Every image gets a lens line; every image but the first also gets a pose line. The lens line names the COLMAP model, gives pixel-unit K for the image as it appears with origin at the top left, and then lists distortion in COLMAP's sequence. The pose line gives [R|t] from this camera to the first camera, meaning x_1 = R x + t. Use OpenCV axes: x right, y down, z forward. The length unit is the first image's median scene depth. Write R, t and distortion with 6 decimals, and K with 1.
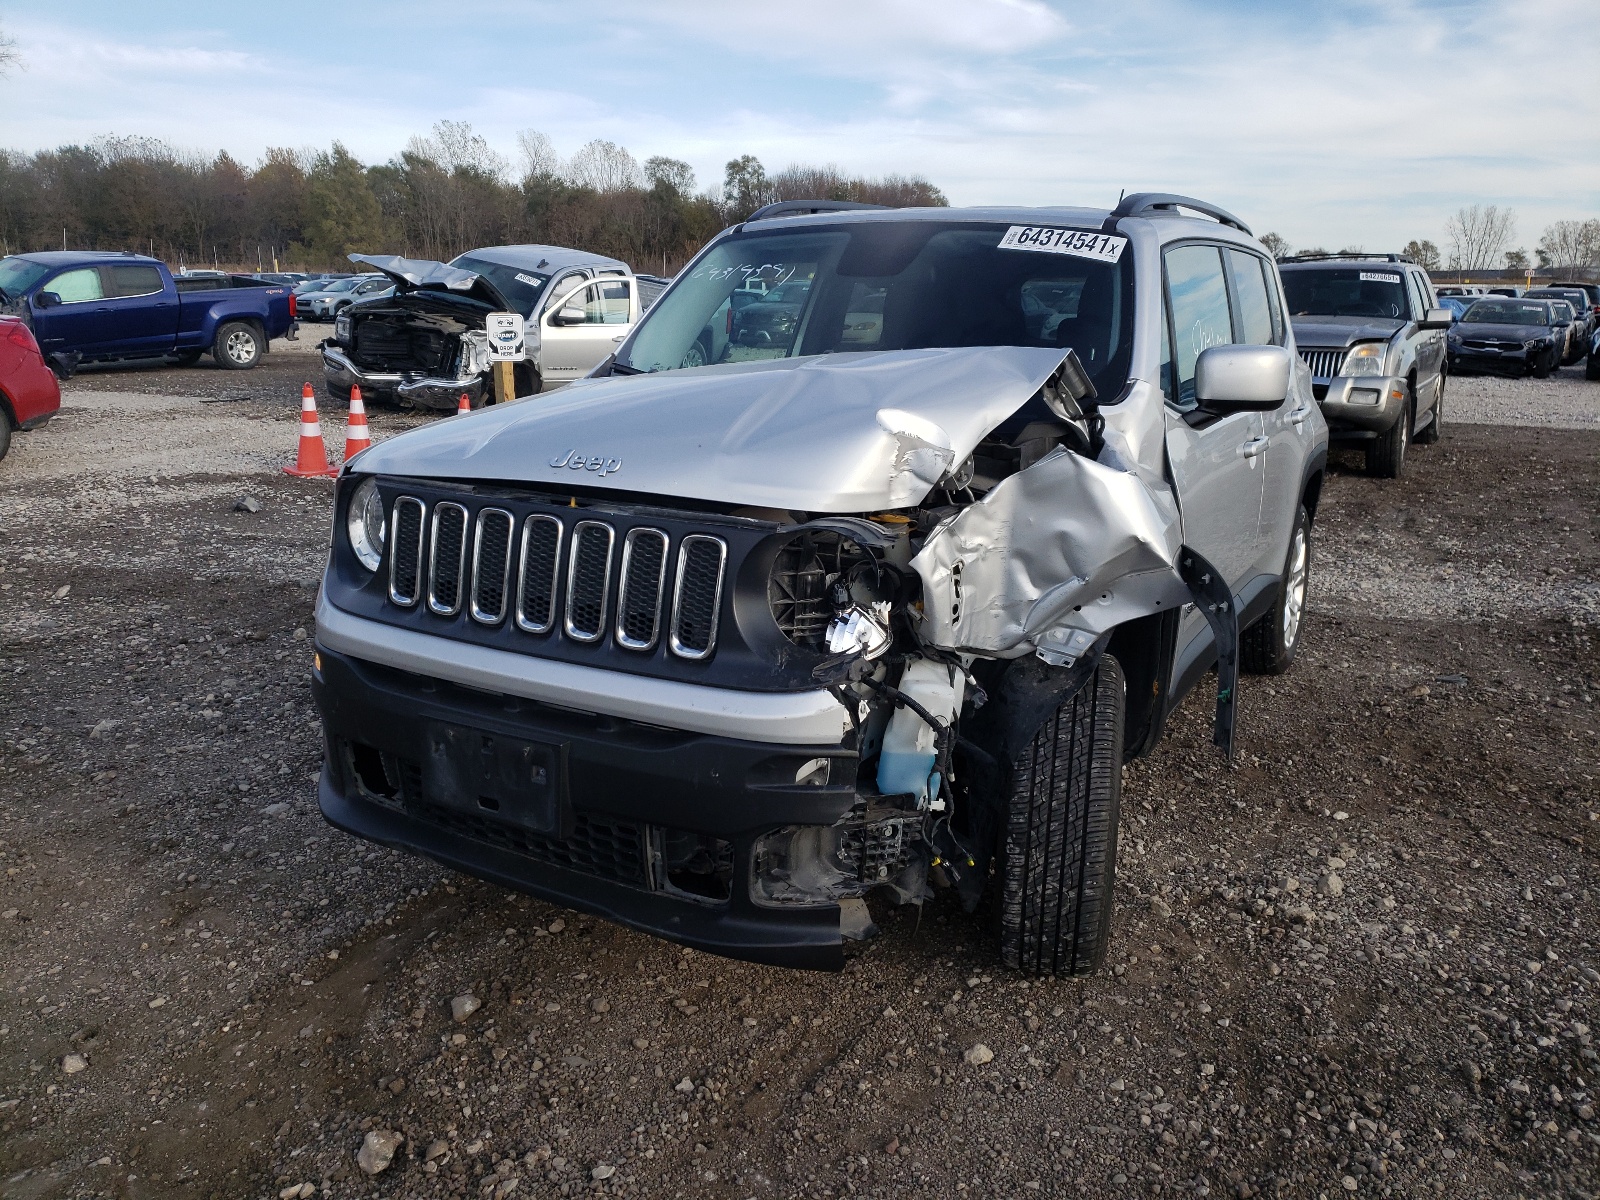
lens RADIAL K [[1256.8, 0, 808.2], [0, 1256.8, 551.7], [0, 0, 1]] dist [0.038166, -0.004367]
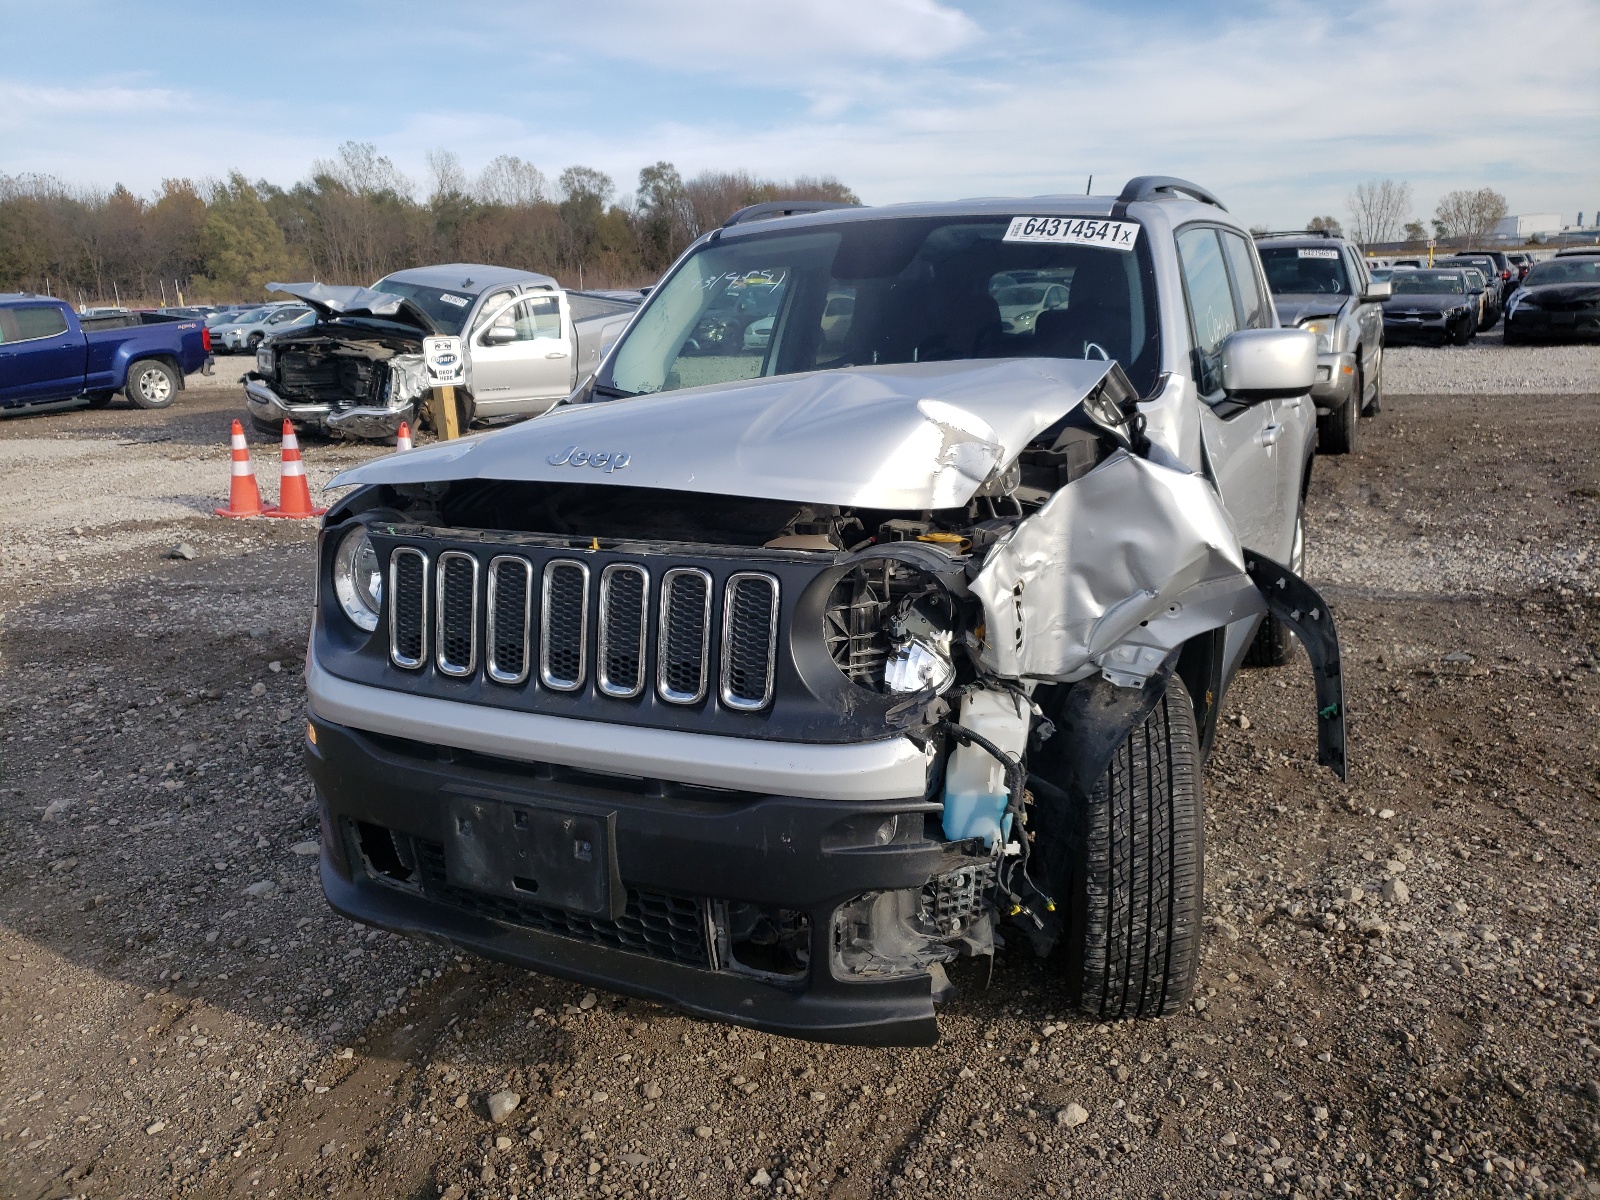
lens RADIAL K [[1258.4, 0, 797.9], [0, 1258.4, 557.2], [0, 0, 1]] dist [0.032122, 0.008385]
pose [[0.997094, -0.061305, 0.045217, -0.068836], [0.061263, 0.998119, 0.002320, -0.018746], [-0.045274, 0.000457, 0.998974, 0.073196]]
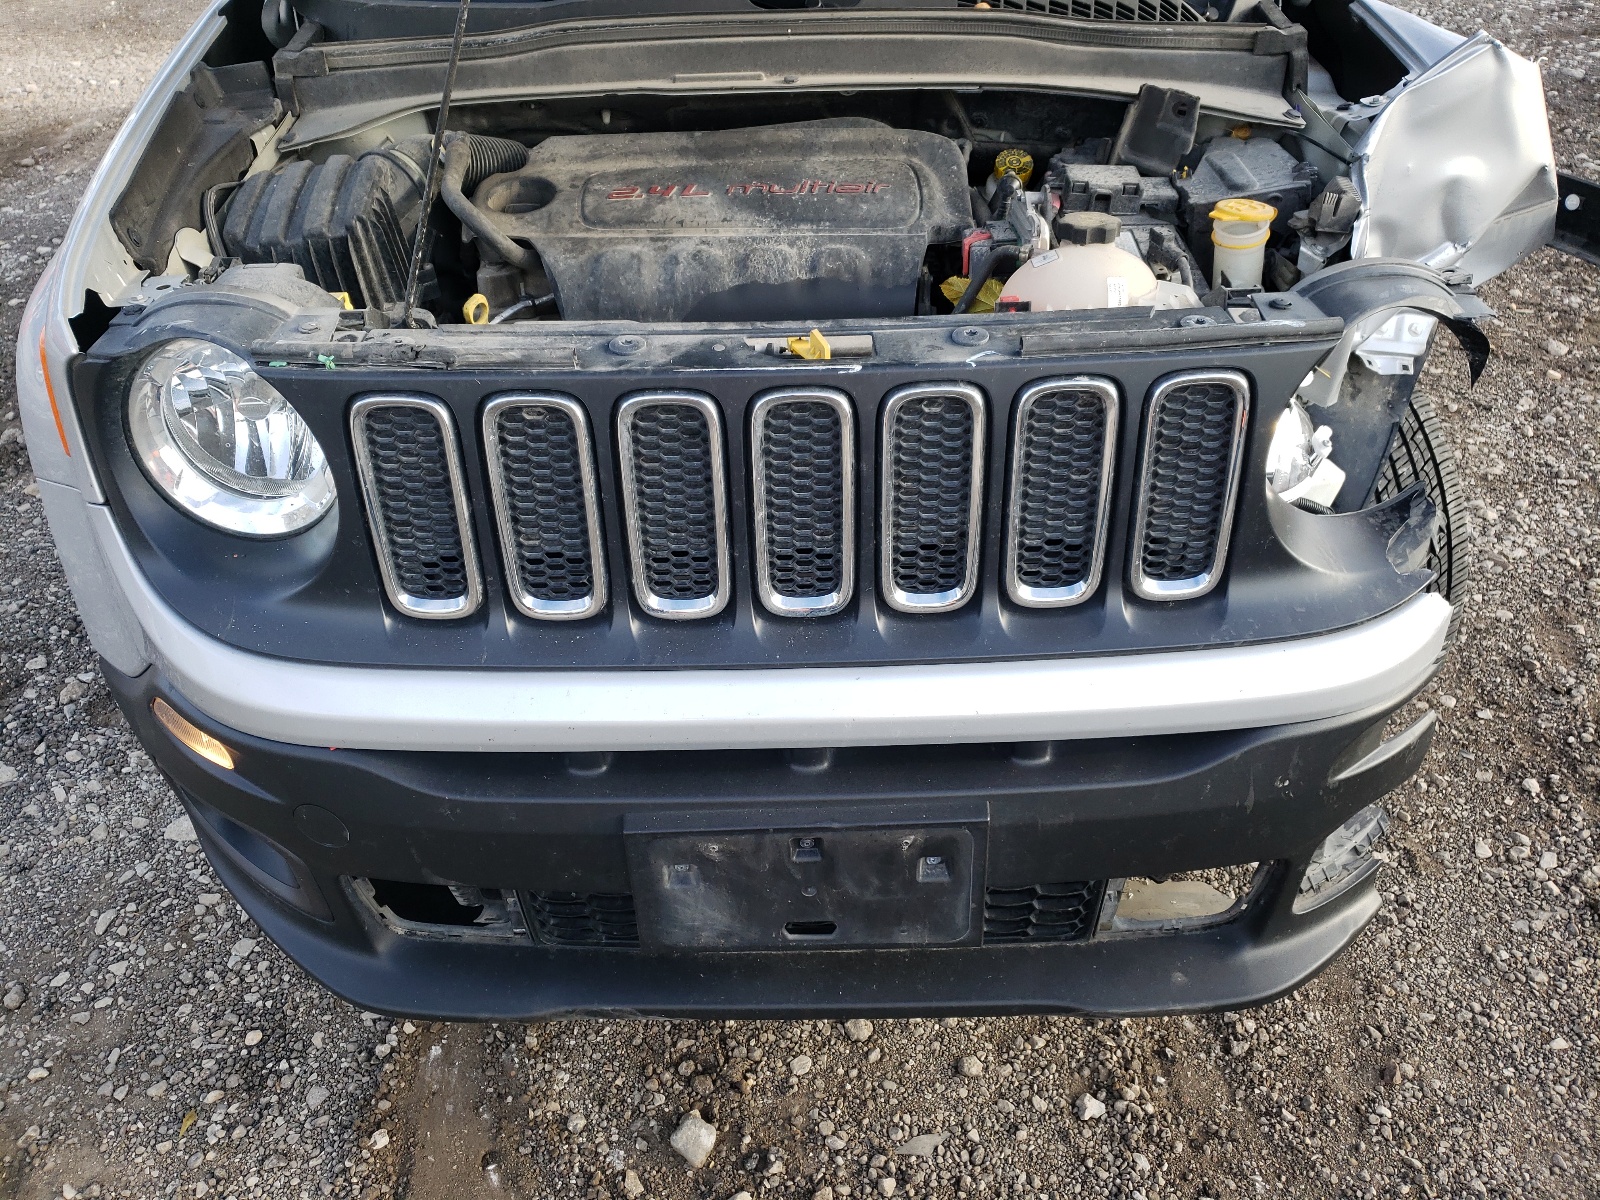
lens RADIAL K [[1258.4, 0, 797.9], [0, 1258.4, 557.2], [0, 0, 1]] dist [0.032122, 0.008385]
pose [[0.860164, -0.321054, 0.396285, -0.338660], [0.131789, 0.890531, 0.435415, -0.144087], [-0.492696, -0.322303, 0.808314, 0.494310]]
